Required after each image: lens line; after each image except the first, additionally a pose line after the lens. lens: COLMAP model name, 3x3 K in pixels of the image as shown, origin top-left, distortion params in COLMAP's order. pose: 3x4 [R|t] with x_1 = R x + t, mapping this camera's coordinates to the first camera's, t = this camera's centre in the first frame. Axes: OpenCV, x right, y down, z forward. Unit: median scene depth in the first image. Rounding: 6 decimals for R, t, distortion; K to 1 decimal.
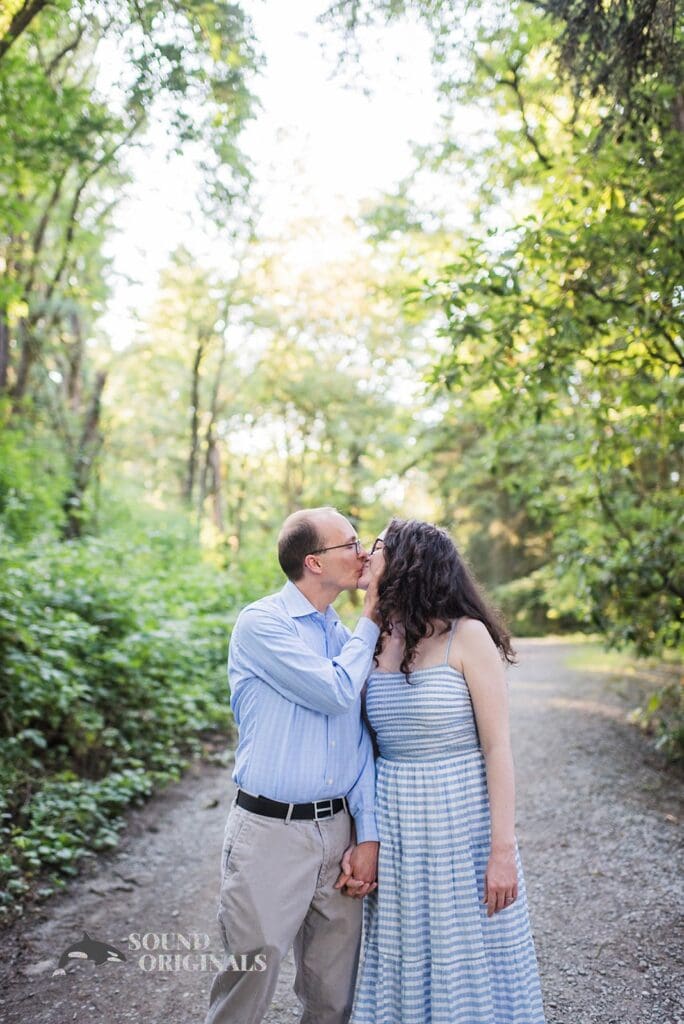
lens RADIAL K [[998.4, 0, 345.3], [0, 998.4, 515.4], [0, 0, 1]] dist [-0.014543, 0.000000]
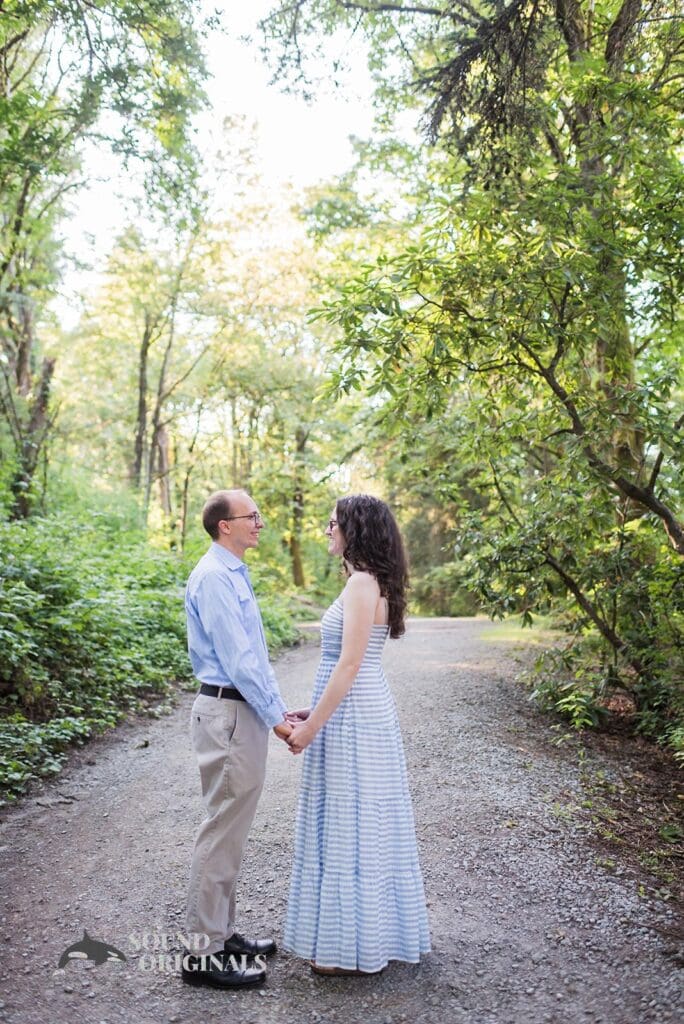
lens RADIAL K [[998.4, 0, 348.9], [0, 998.4, 514.1], [0, 0, 1]] dist [-0.014543, 0.000000]
pose [[0.998641, 0.007185, 0.051628, 0.034480], [-0.007973, 0.999855, 0.015074, 0.000104], [-0.051512, -0.015465, 0.998553, -0.133519]]
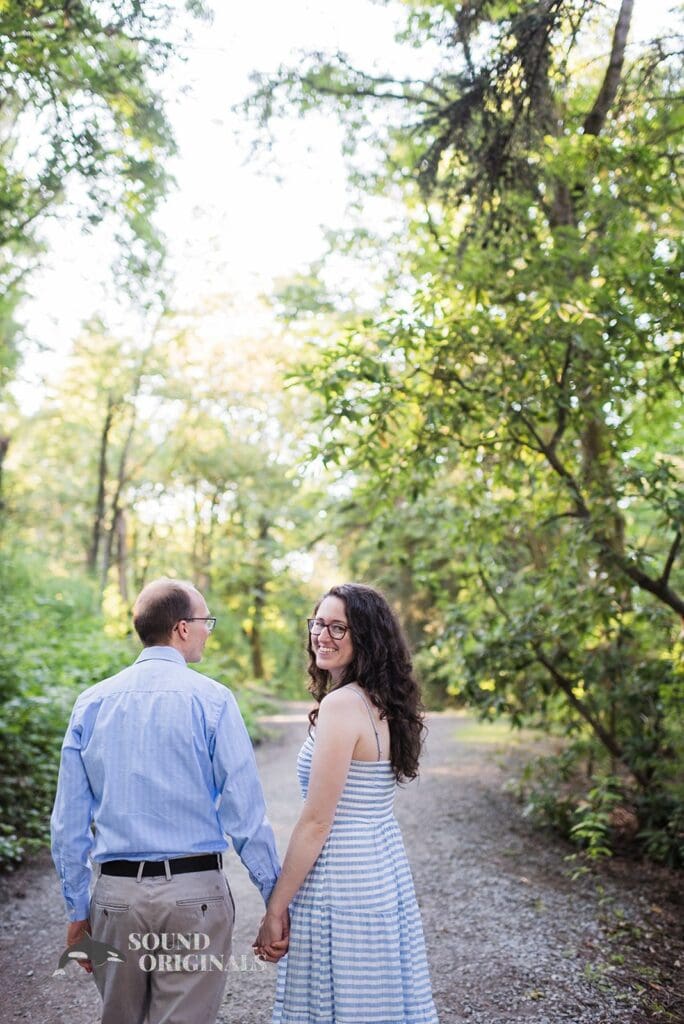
lens RADIAL K [[998.4, 0, 347.5], [0, 998.4, 516.1], [0, 0, 1]] dist [-0.014543, 0.000000]
pose [[0.995743, 0.026513, 0.088276, 0.025494], [-0.020083, 0.997134, -0.072943, 0.001085], [-0.089957, 0.070859, 0.993422, -0.035252]]
